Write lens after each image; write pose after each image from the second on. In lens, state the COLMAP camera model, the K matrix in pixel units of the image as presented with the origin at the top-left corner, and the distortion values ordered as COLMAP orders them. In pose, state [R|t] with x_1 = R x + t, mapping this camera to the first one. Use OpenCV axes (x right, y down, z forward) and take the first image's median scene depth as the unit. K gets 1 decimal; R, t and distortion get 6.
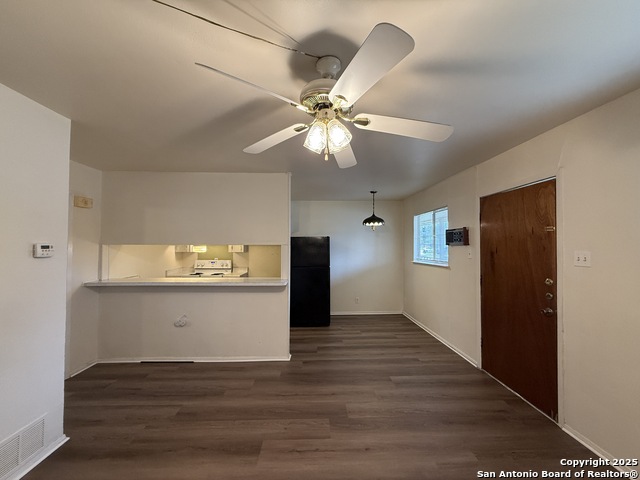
lens RADIAL K [[255.5, 0, 318.9], [0, 255.5, 239.8], [0, 0, 1]] dist [-0.000449, 0.000063]
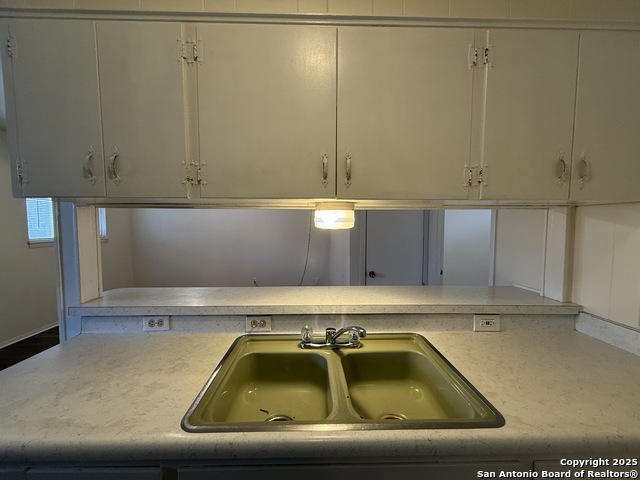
lens RADIAL K [[255.5, 0, 318.9], [0, 255.5, 239.8], [0, 0, 1]] dist [-0.000449, 0.000063]
pose [[-0.999984, -0.004923, 0.002629, -0.492840], [-0.004822, 0.999295, 0.037230, 0.053347], [-0.002810, 0.037217, -0.999303, 1.424505]]
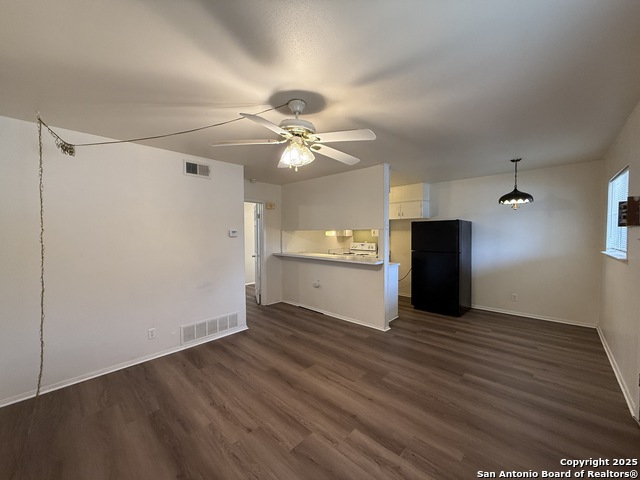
lens RADIAL K [[255.5, 0, 318.9], [0, 255.5, 239.8], [0, 0, 1]] dist [-0.000449, 0.000063]
pose [[0.704798, 0.015350, -0.709242, 0.484629], [0.024103, 0.998670, 0.045567, 0.007964], [0.708998, -0.049211, 0.703491, 0.014562]]
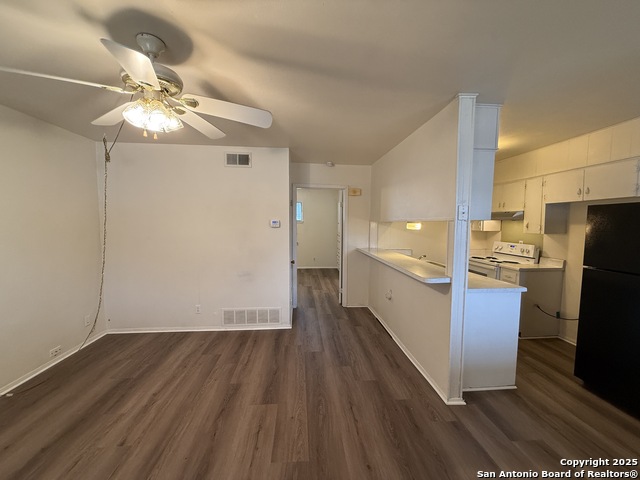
lens RADIAL K [[255.5, 0, 318.9], [0, 255.5, 239.8], [0, 0, 1]] dist [-0.000449, 0.000063]
pose [[0.050359, 0.067141, -0.996472, 0.478920], [0.014506, 0.997583, 0.067949, 0.019330], [0.998626, -0.017877, 0.049263, 0.670869]]
